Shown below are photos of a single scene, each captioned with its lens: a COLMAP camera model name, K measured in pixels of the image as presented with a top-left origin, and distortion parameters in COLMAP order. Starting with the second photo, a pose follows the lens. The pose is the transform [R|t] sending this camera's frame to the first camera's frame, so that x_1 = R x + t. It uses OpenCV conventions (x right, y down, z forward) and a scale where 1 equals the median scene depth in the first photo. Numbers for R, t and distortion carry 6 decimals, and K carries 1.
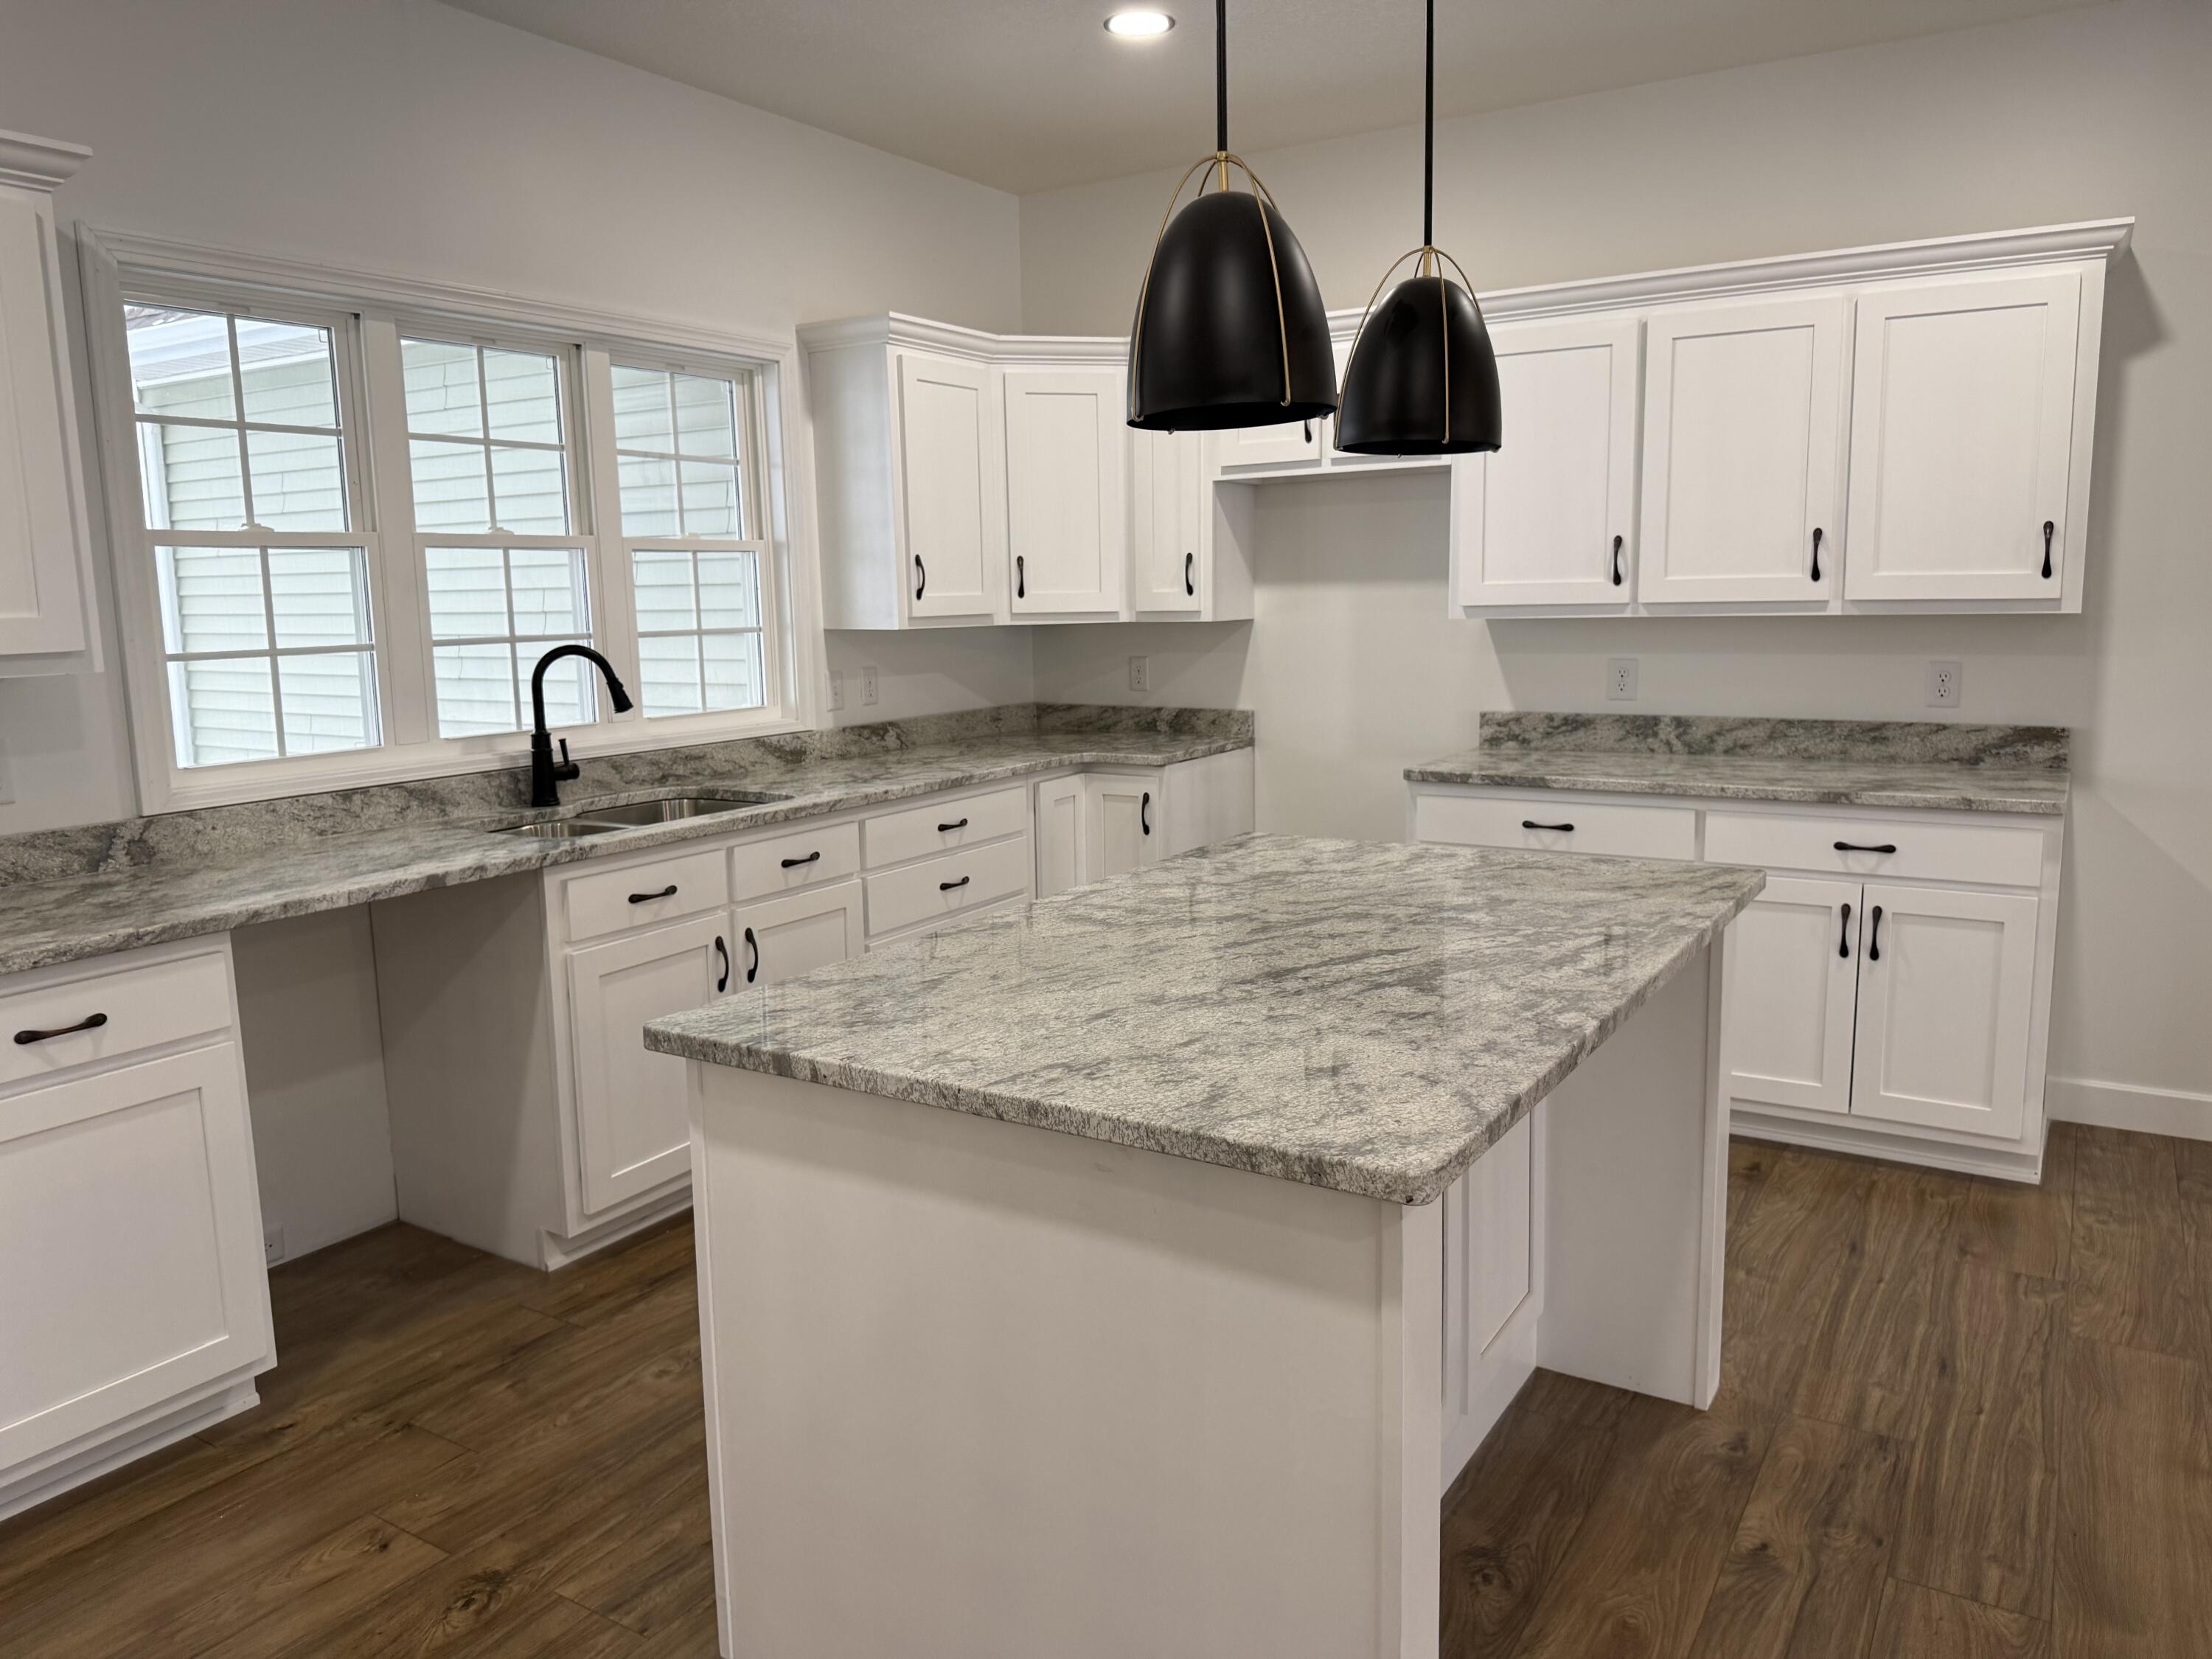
lens RADIAL K [[1530.2, 0, 1101.7], [0, 1530.2, 819.1], [0, 0, 1]] dist [0.001835, -0.020163]
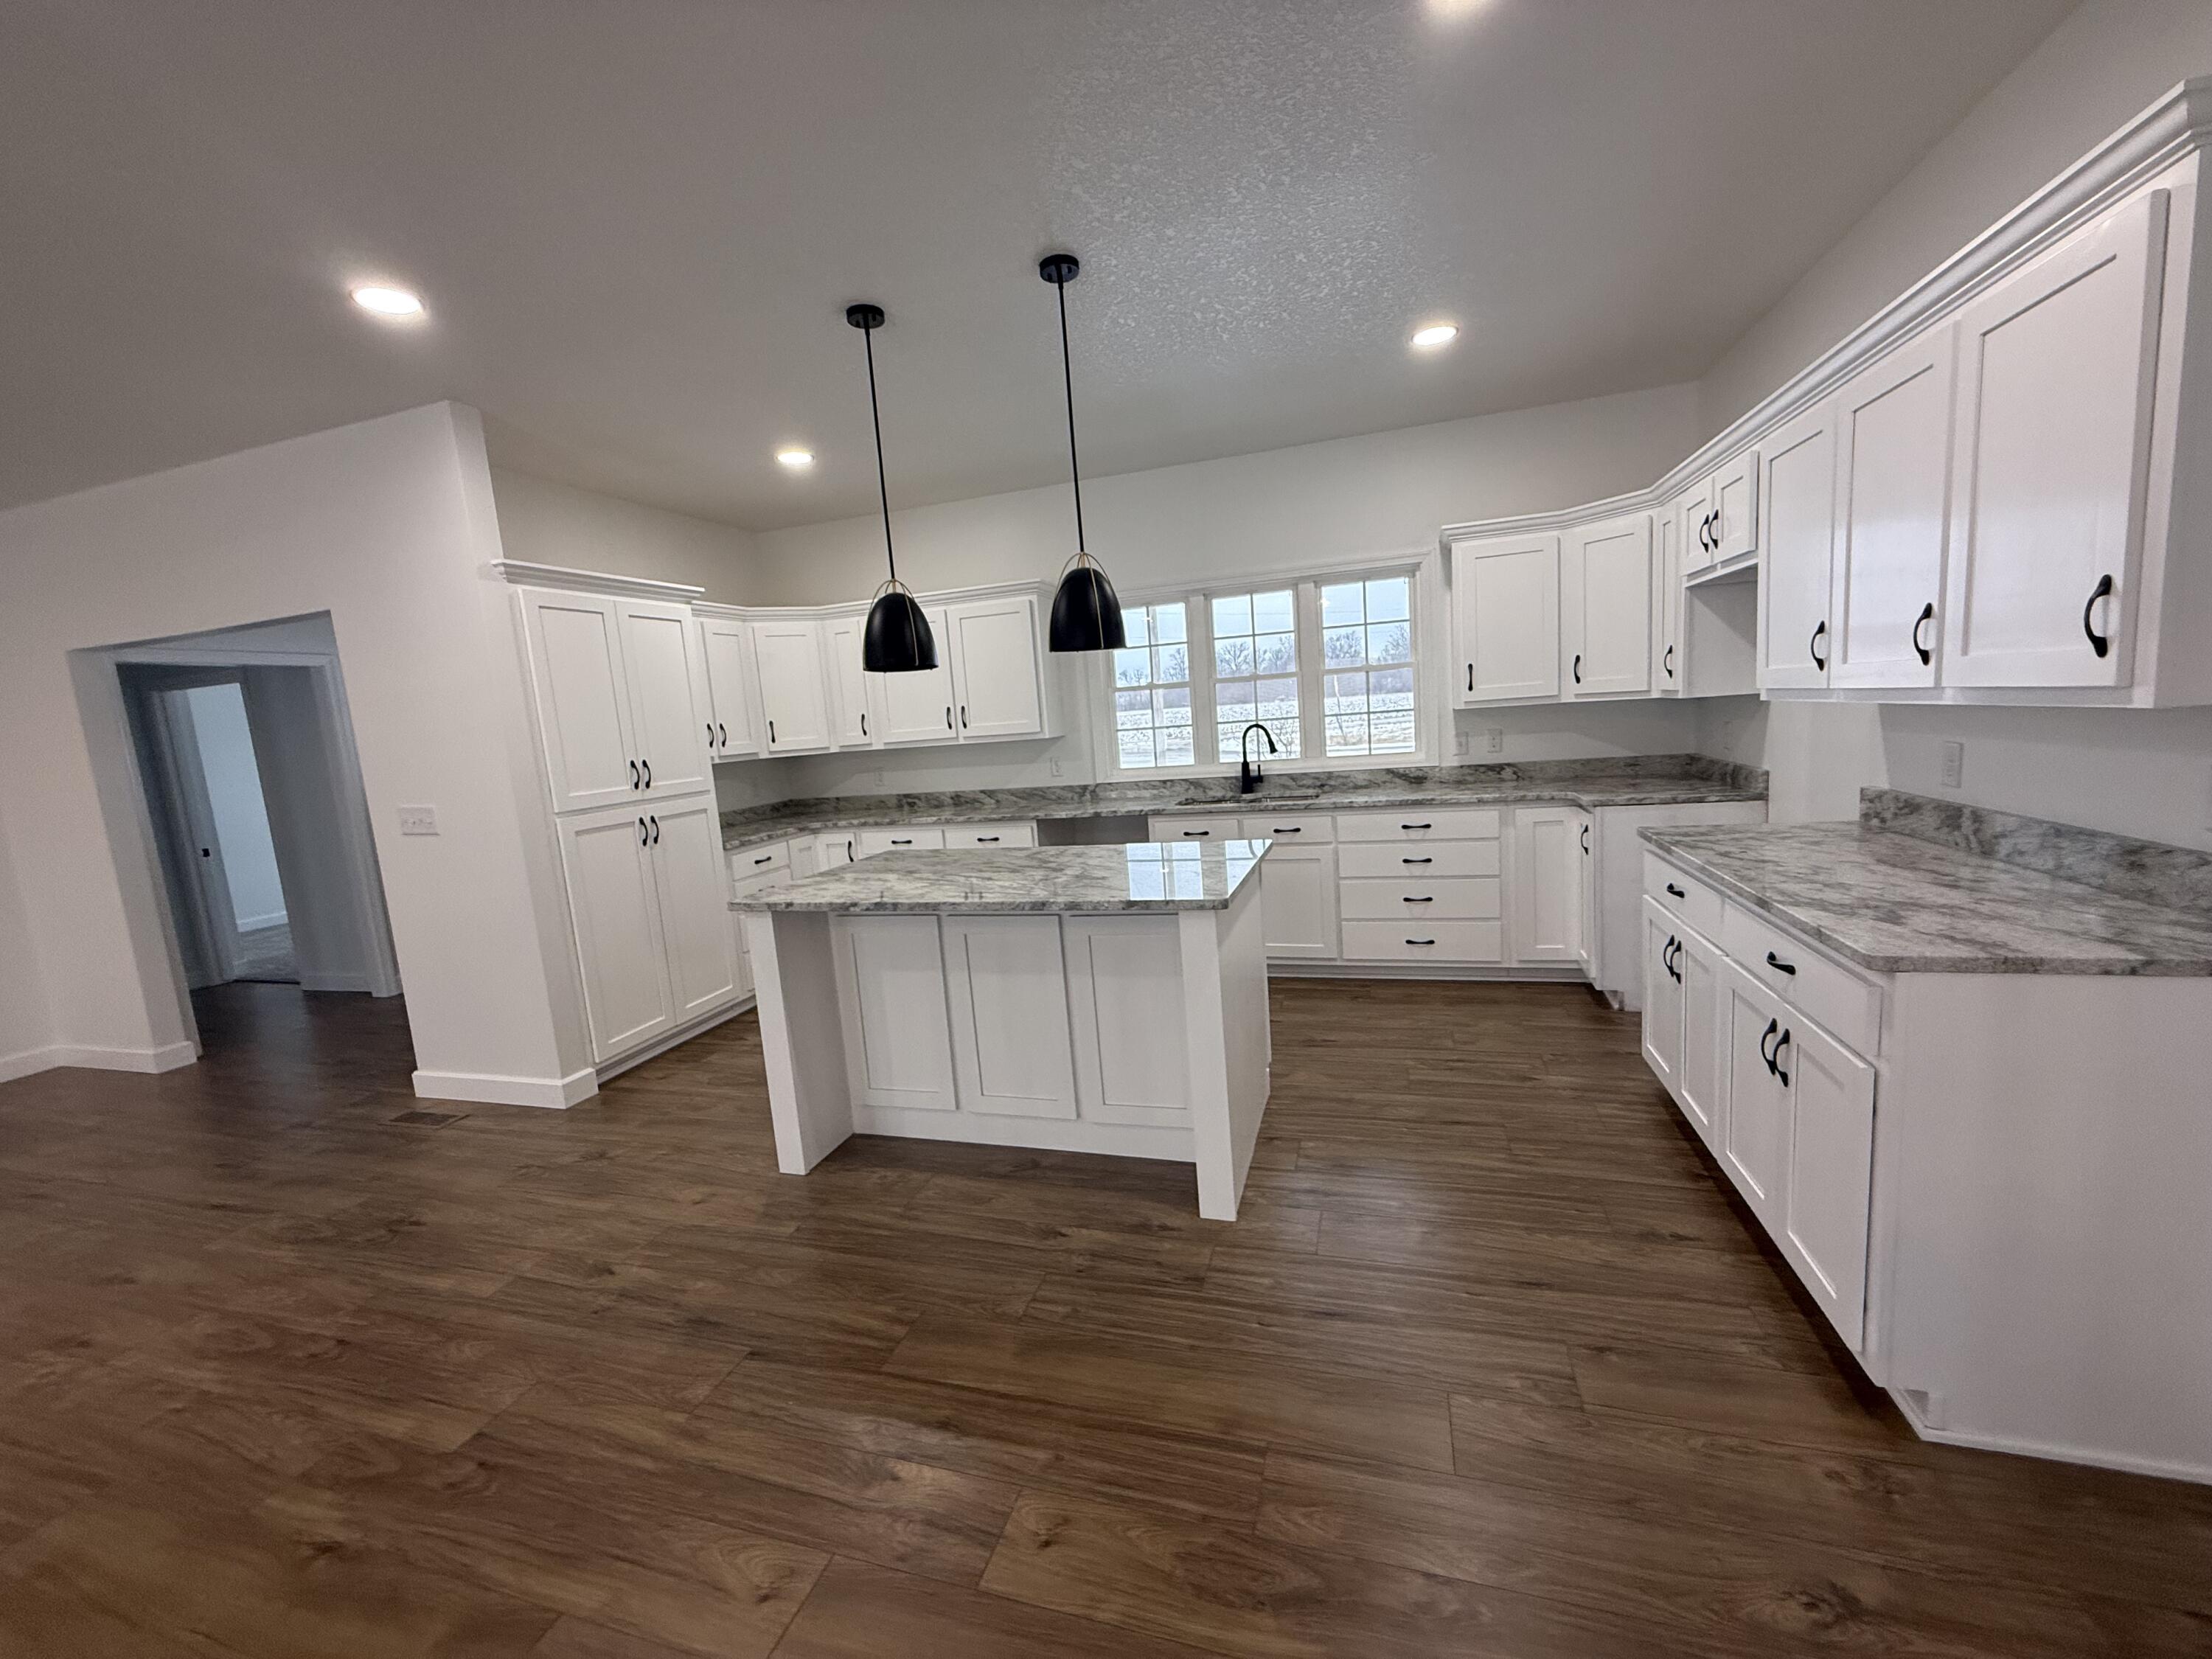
lens RADIAL K [[880.8, 0, 1101.9], [0, 880.8, 832.0], [0, 0, 1]] dist [-0.000073, 0.000245]
pose [[0.269100, 0.130775, -0.954192, 0.757882], [-0.075898, 0.990537, 0.114352, -0.076967], [0.960117, 0.041649, 0.276479, 0.386503]]
